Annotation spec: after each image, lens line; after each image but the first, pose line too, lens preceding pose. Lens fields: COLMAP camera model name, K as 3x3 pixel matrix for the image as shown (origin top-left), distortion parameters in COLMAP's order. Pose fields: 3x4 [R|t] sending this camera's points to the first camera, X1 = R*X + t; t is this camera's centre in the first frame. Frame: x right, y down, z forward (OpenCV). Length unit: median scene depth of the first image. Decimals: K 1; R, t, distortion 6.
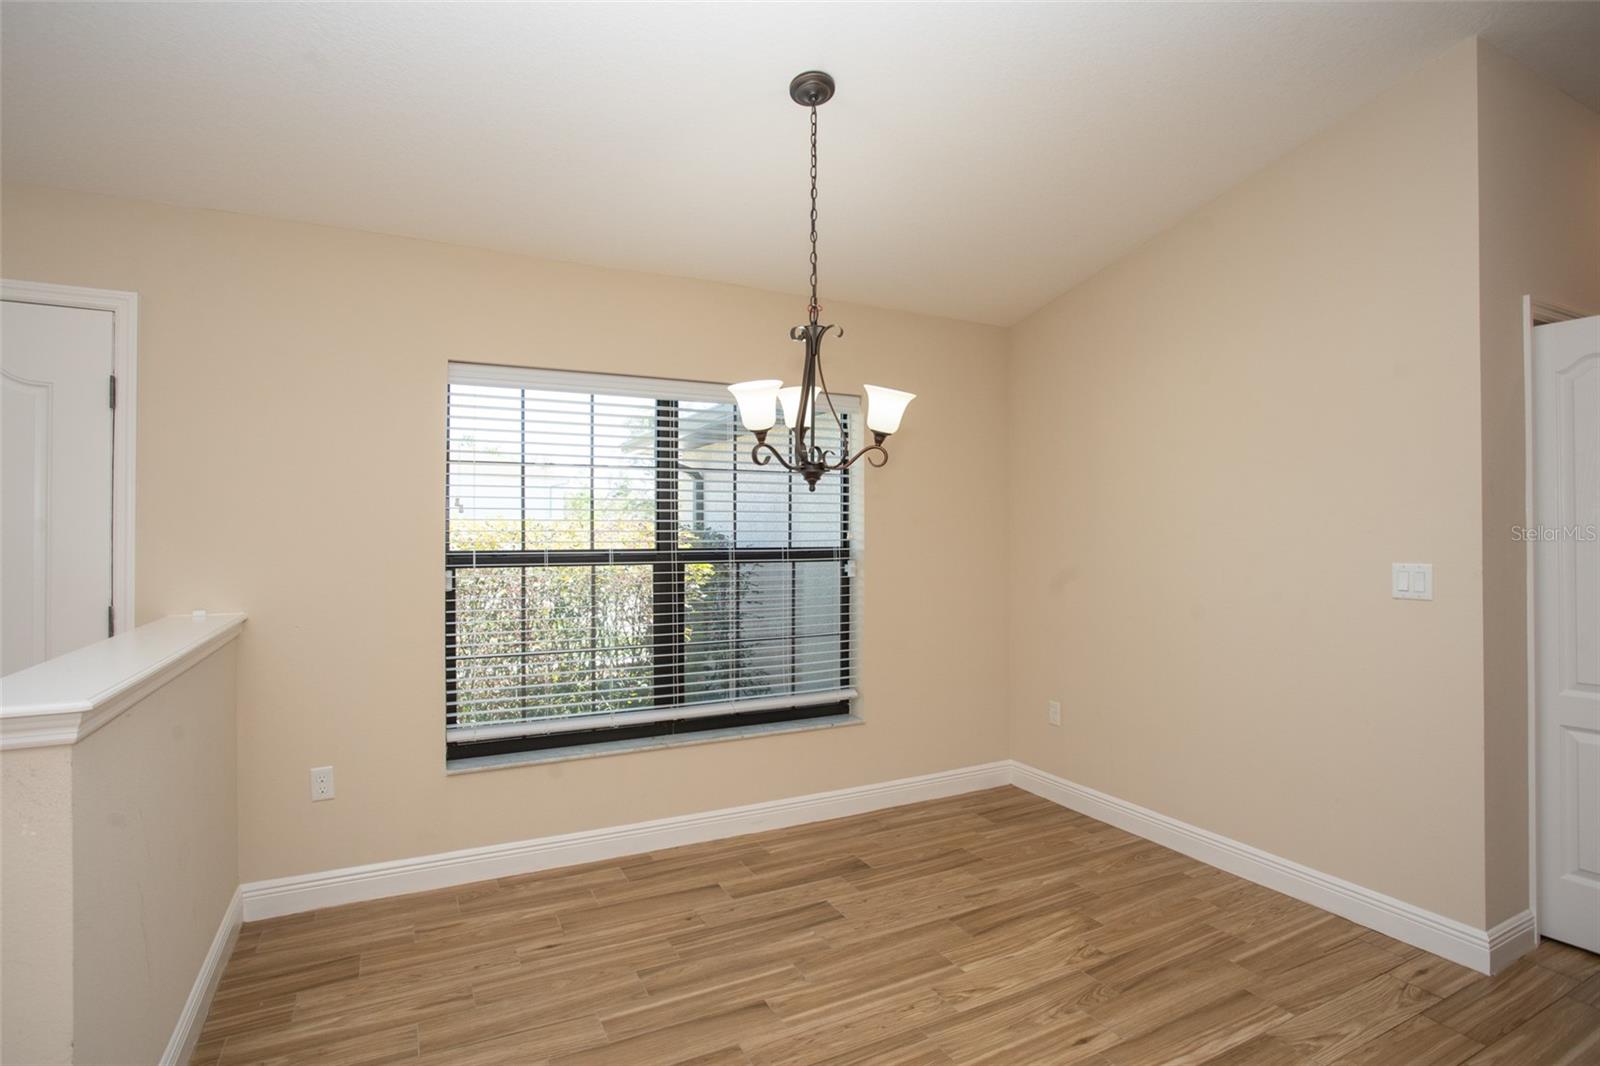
lens RADIAL K [[791.5, 0, 797.1], [0, 791.5, 529.8], [0, 0, 1]] dist [-0.054070, 0.019878]
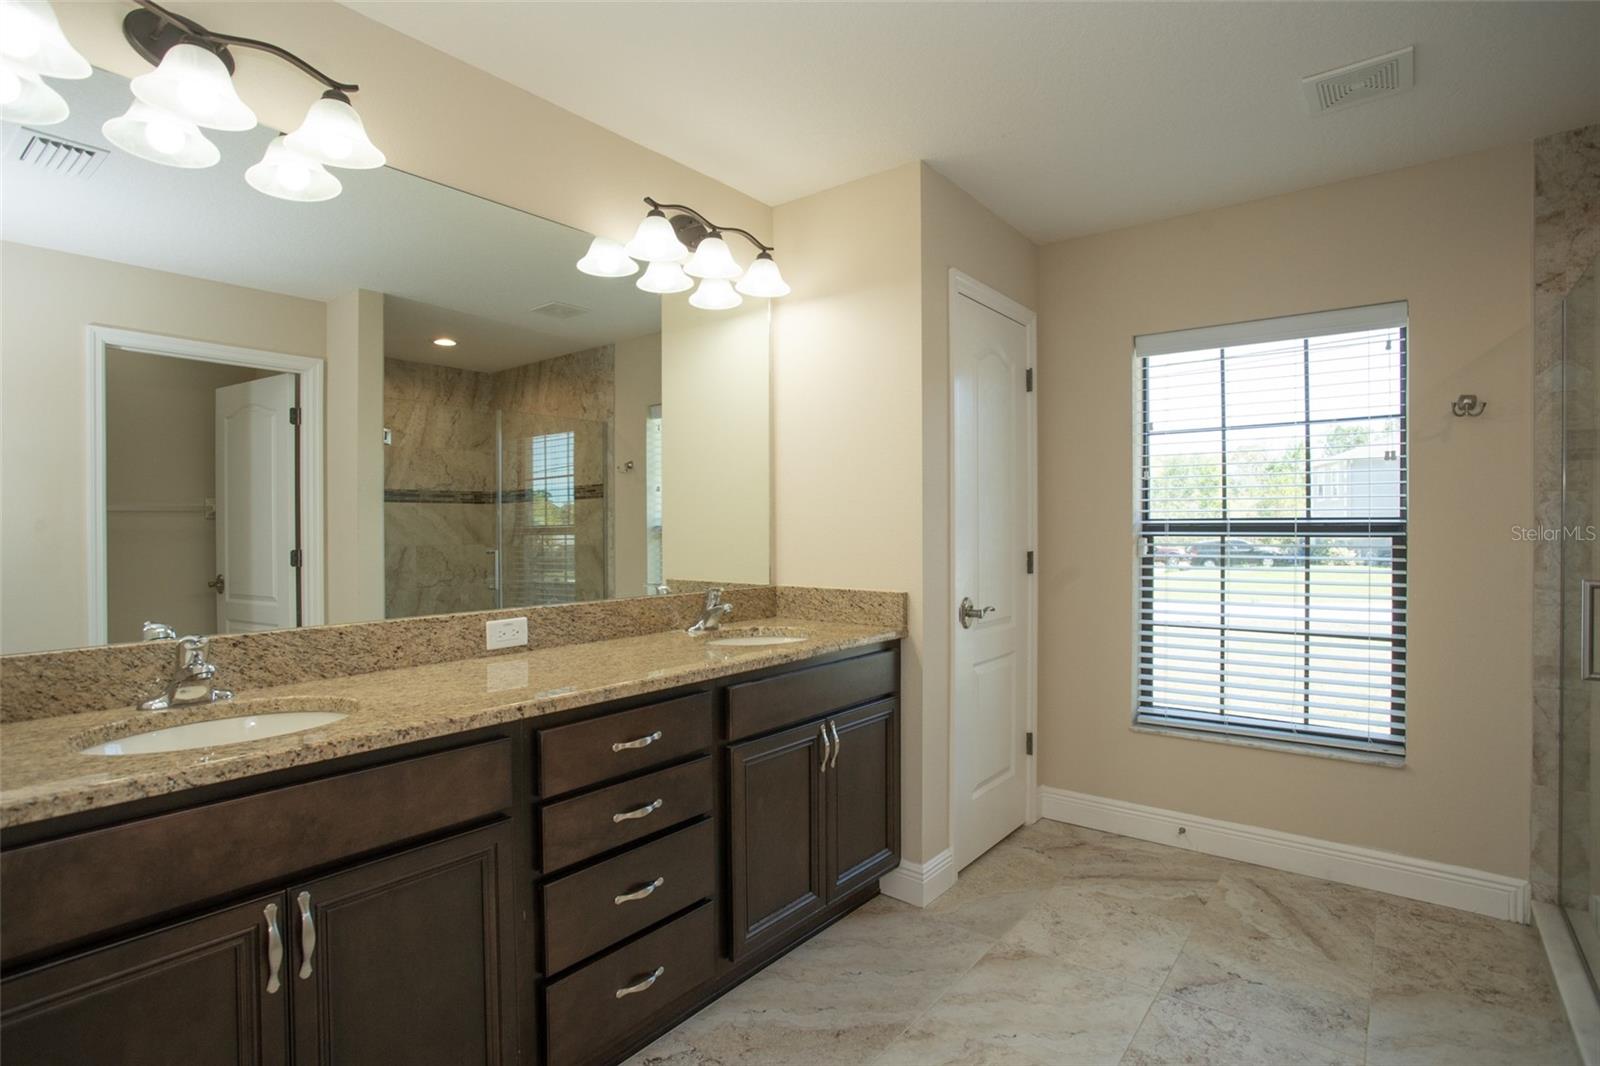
lens RADIAL K [[791.5, 0, 798.7], [0, 791.5, 523.5], [0, 0, 1]] dist [-0.054070, 0.019878]
pose [[0.420245, 0.009552, -0.907360, 0.355487], [0.023221, 0.999504, 0.021277, 0.000251], [0.907114, -0.030012, 0.419815, 0.169821]]
